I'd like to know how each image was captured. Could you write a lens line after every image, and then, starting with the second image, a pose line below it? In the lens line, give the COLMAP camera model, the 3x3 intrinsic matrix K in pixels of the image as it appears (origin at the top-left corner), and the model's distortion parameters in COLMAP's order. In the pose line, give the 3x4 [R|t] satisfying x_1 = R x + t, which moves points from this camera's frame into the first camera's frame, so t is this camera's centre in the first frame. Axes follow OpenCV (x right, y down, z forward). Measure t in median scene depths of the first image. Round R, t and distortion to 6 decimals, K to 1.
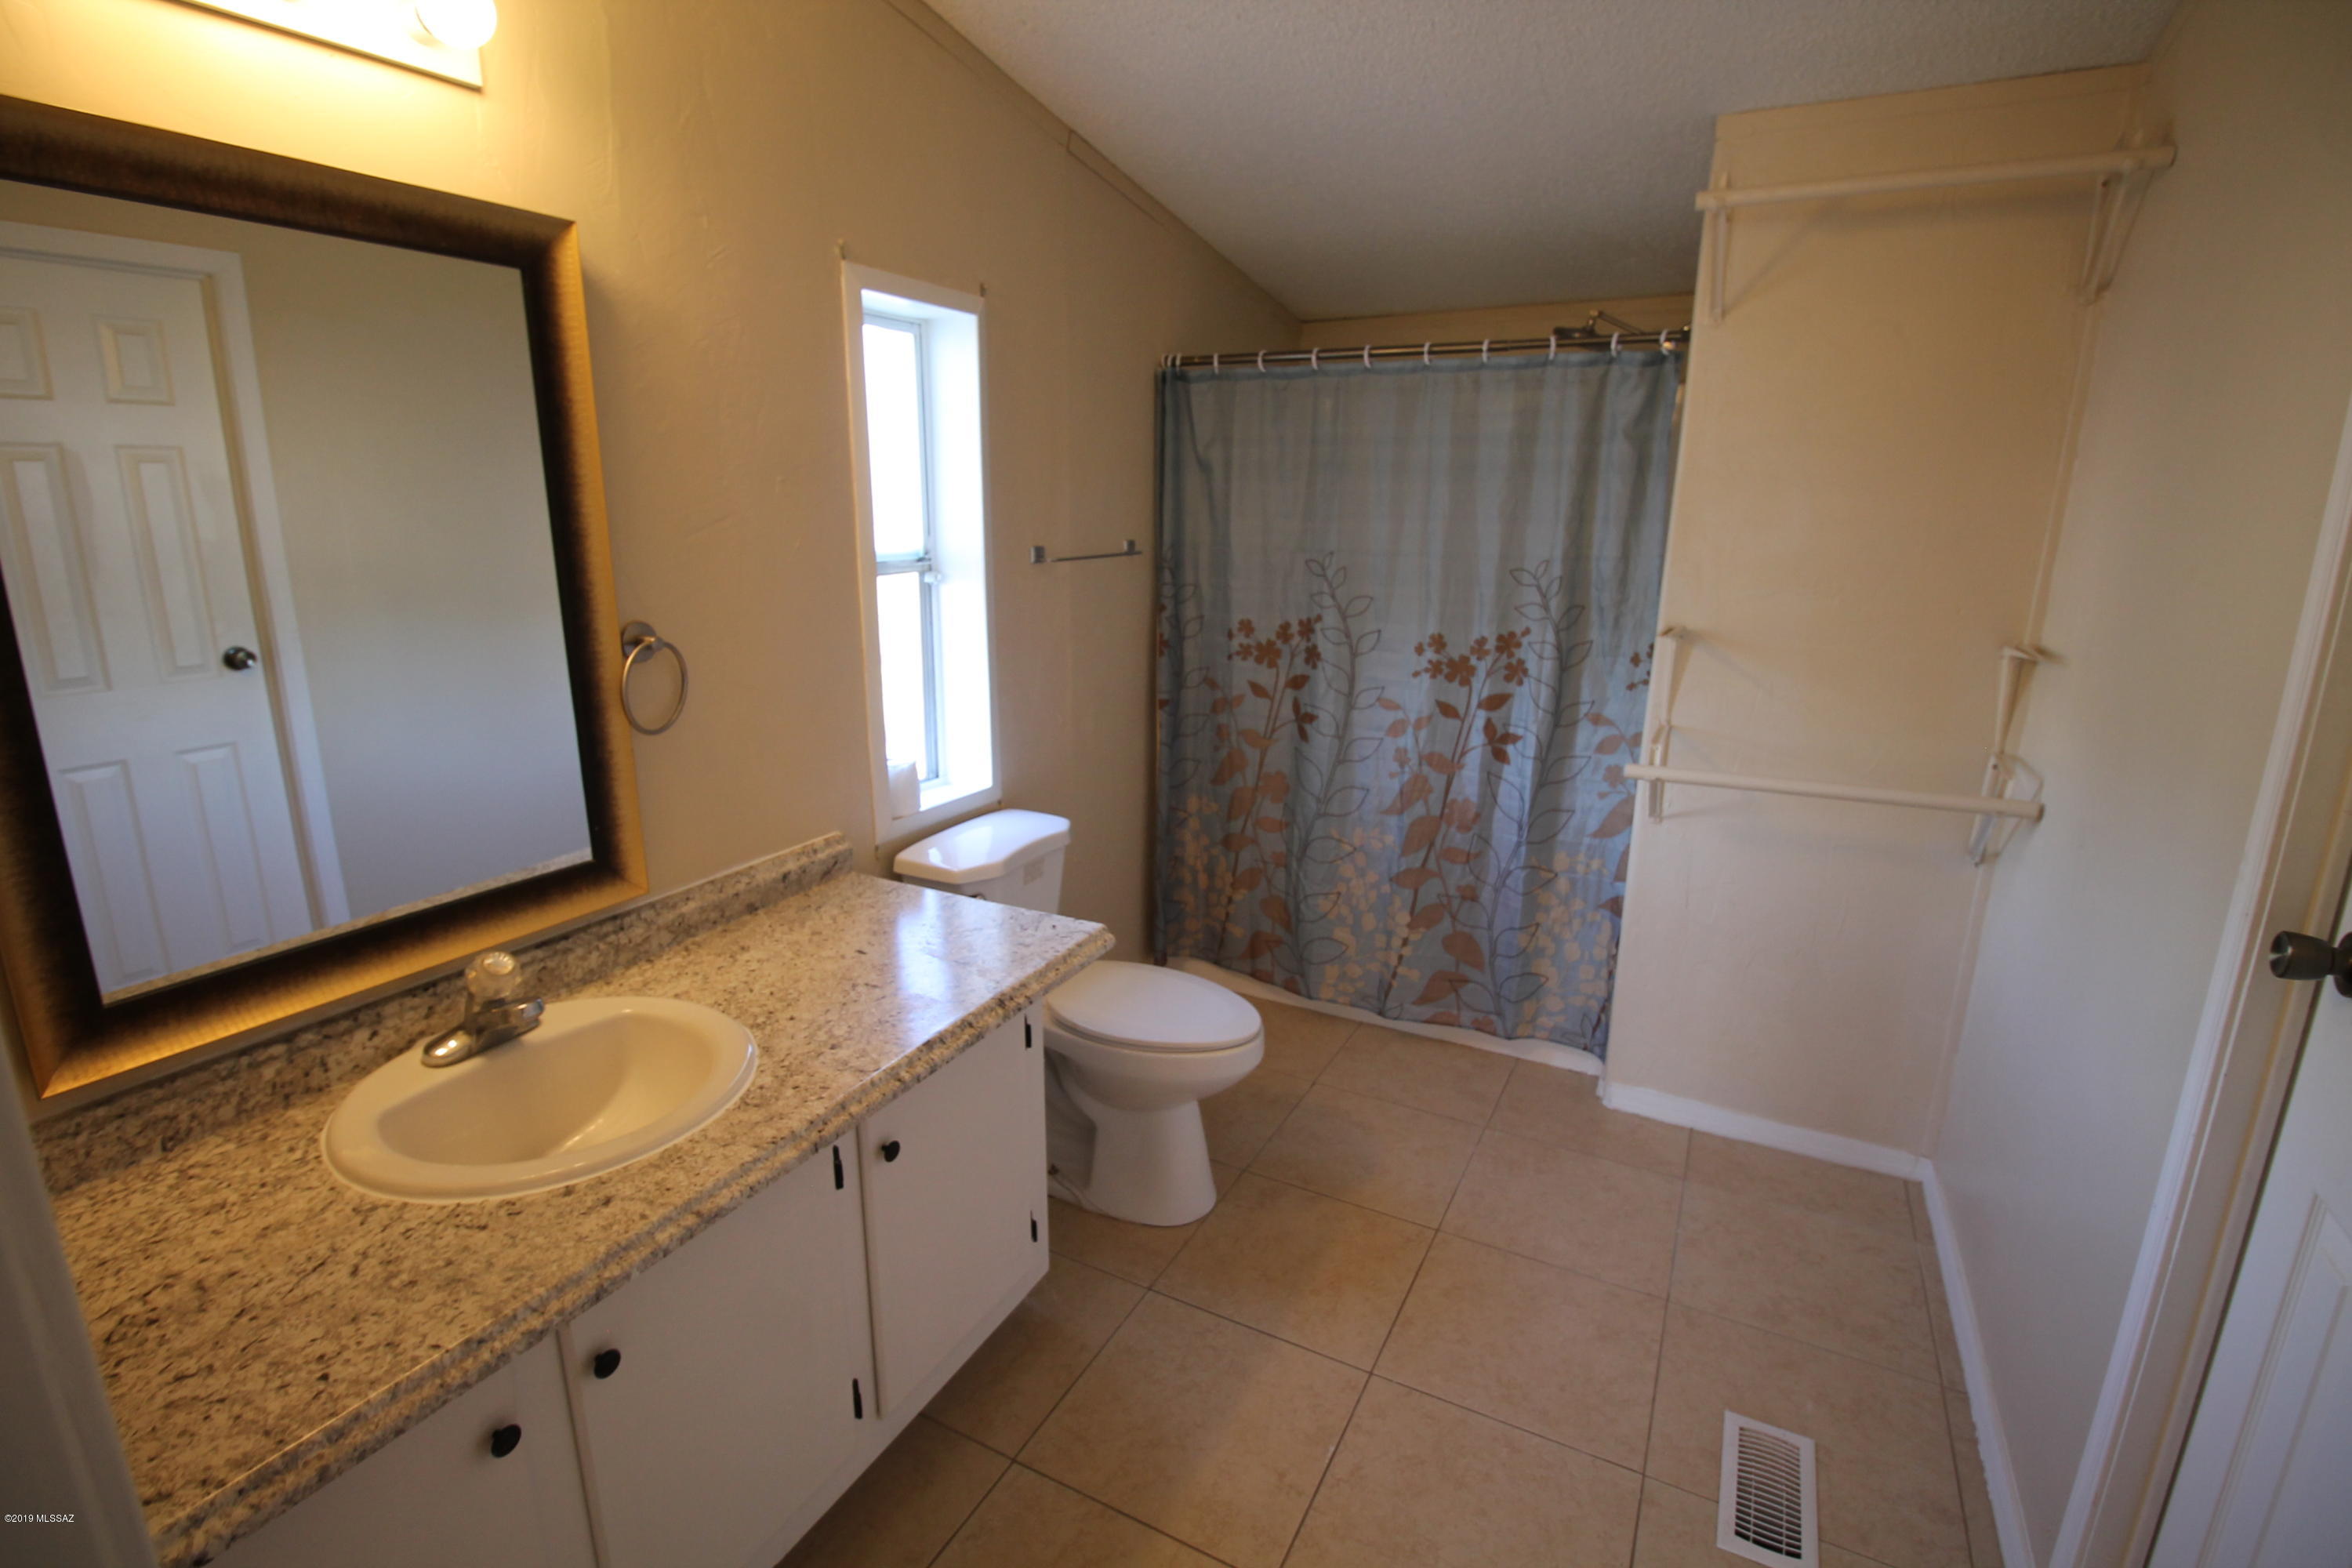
lens RADIAL K [[1119.6, 0, 1172.2], [0, 1119.6, 781.9], [0, 0, 1]] dist [-0.013486, -0.006863]
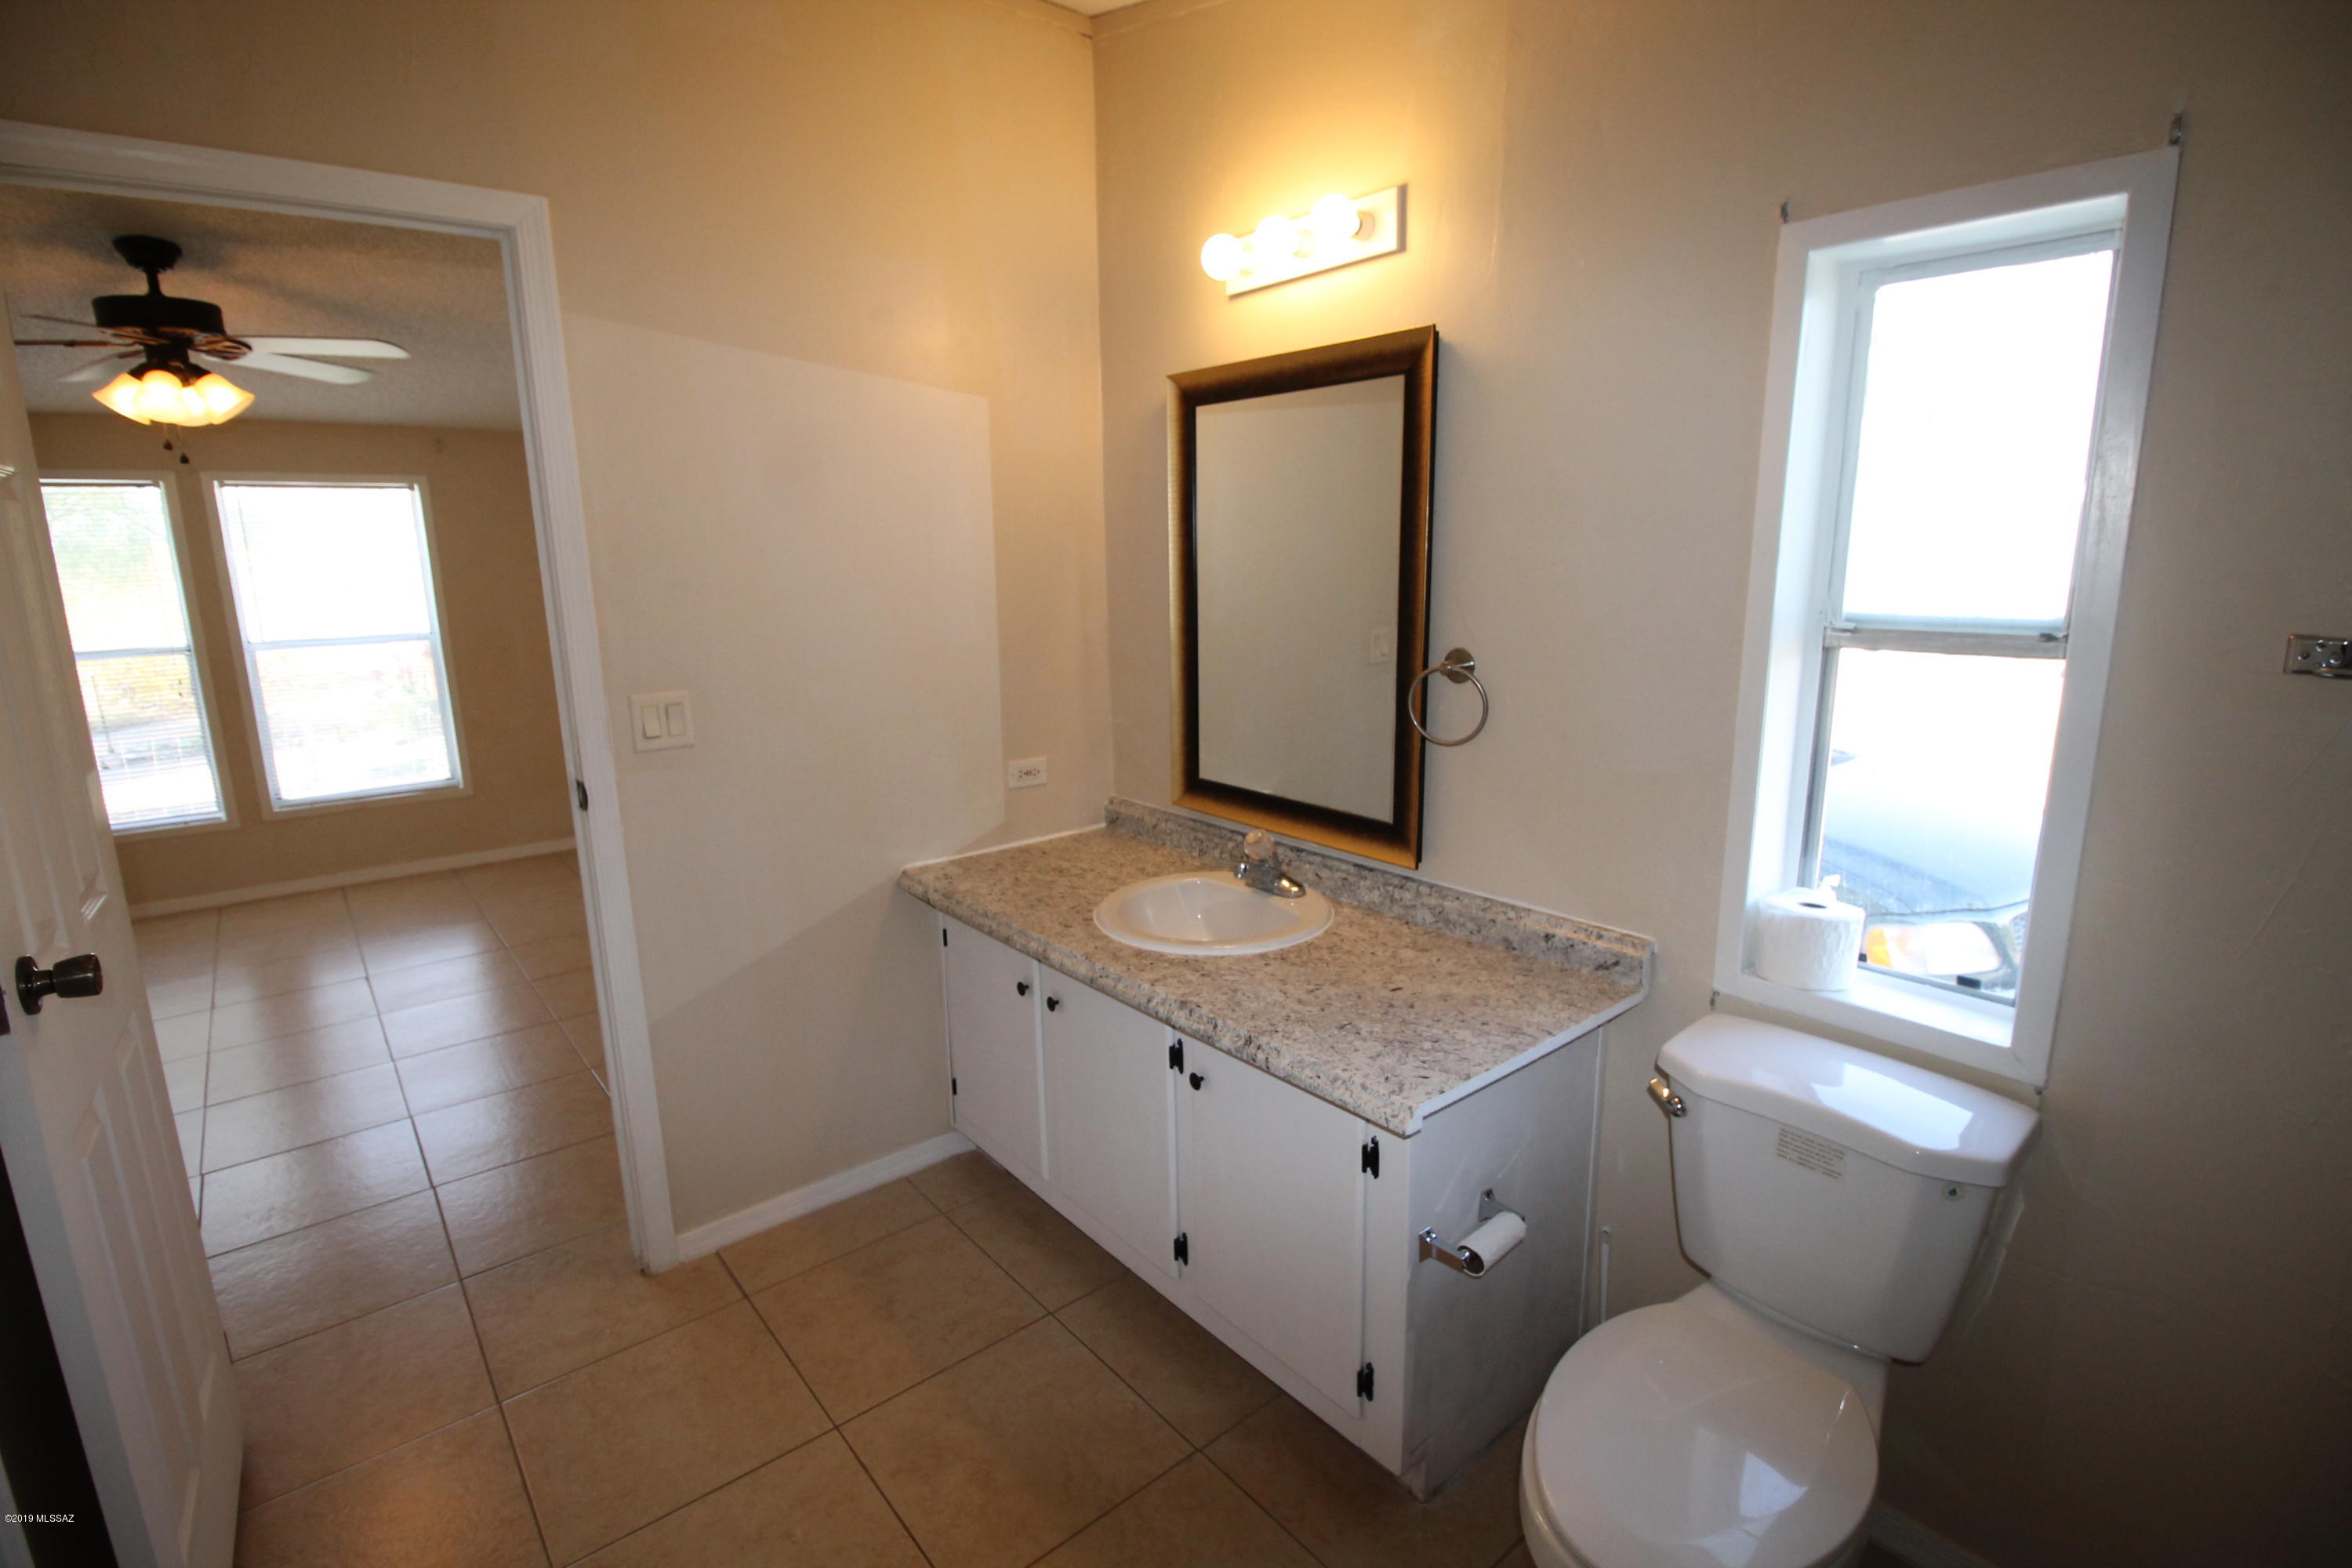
lens RADIAL K [[1119.6, 0, 1180.7], [0, 1119.6, 775.9], [0, 0, 1]] dist [-0.013486, -0.006863]
pose [[-0.396382, 0.179940, -0.900279, 0.610045], [-0.215274, 0.935050, 0.281672, -0.244902], [0.892490, 0.305456, -0.331901, 1.006487]]
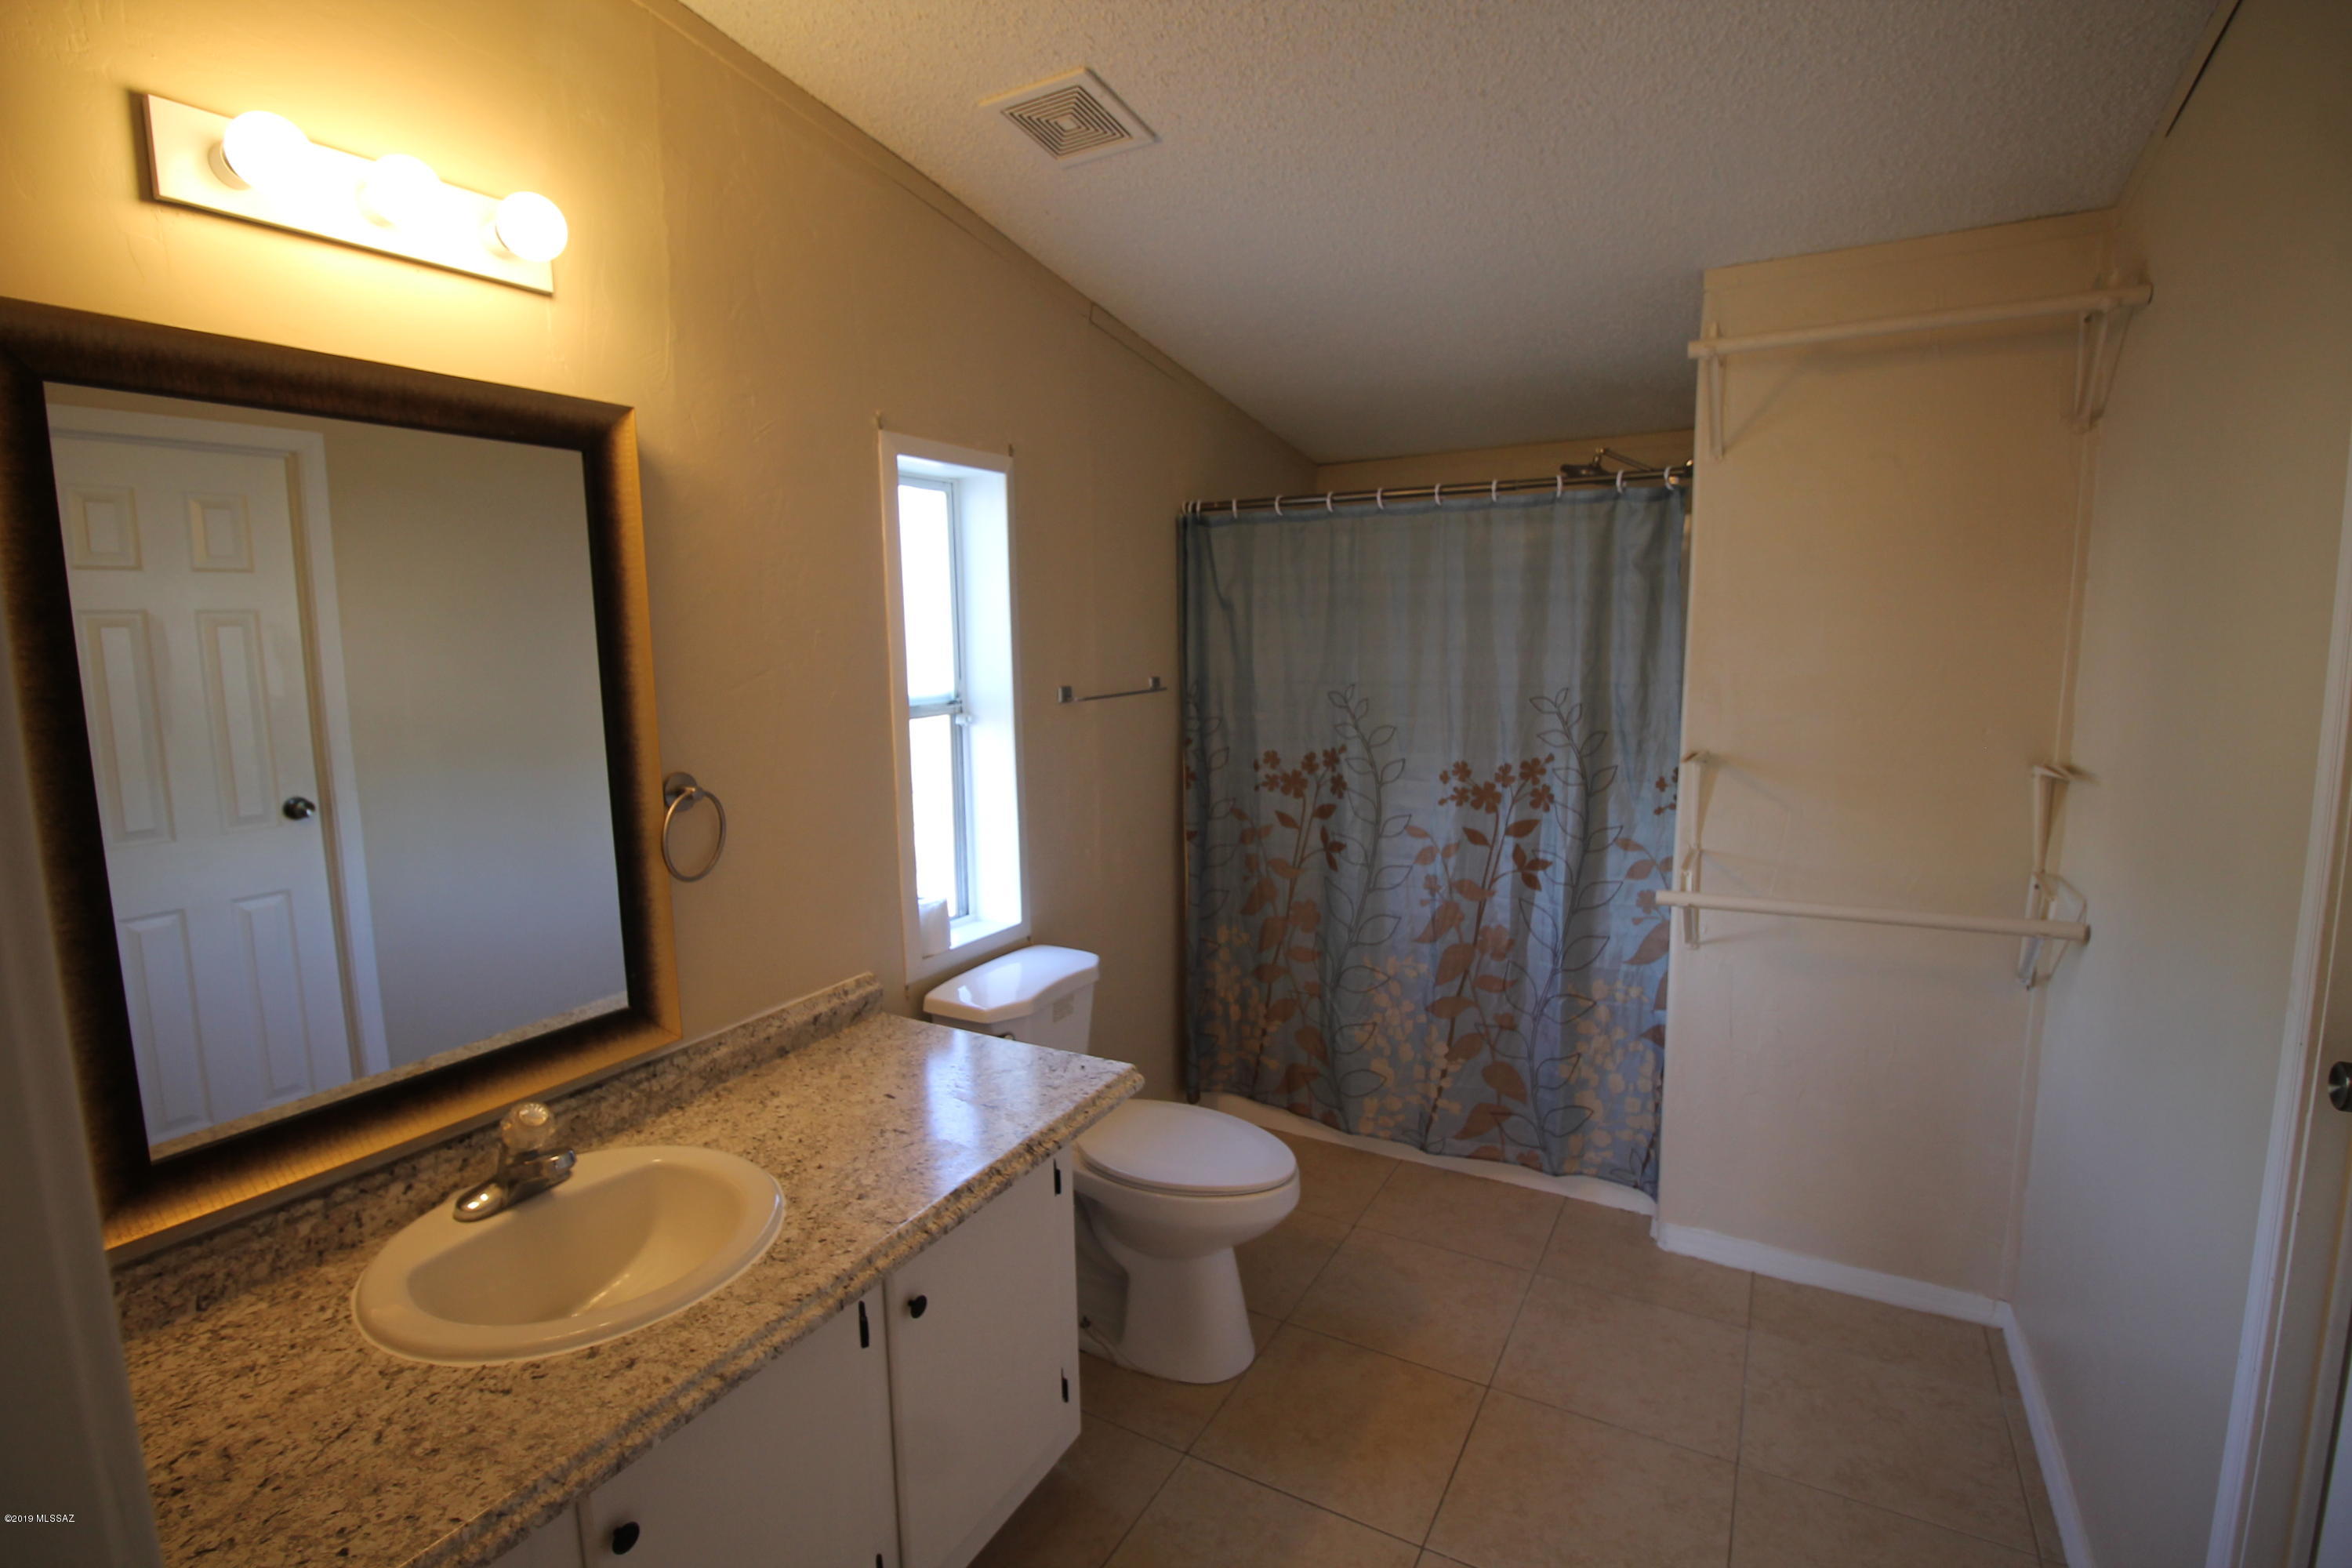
lens RADIAL K [[1119.6, 0, 1165.2], [0, 1119.6, 777.8], [0, 0, 1]] dist [-0.013486, -0.006863]
pose [[0.999253, -0.020905, -0.032509, 0.004789], [0.017015, 0.993145, -0.115641, -0.009600], [0.034704, 0.115001, 0.992759, -0.011974]]
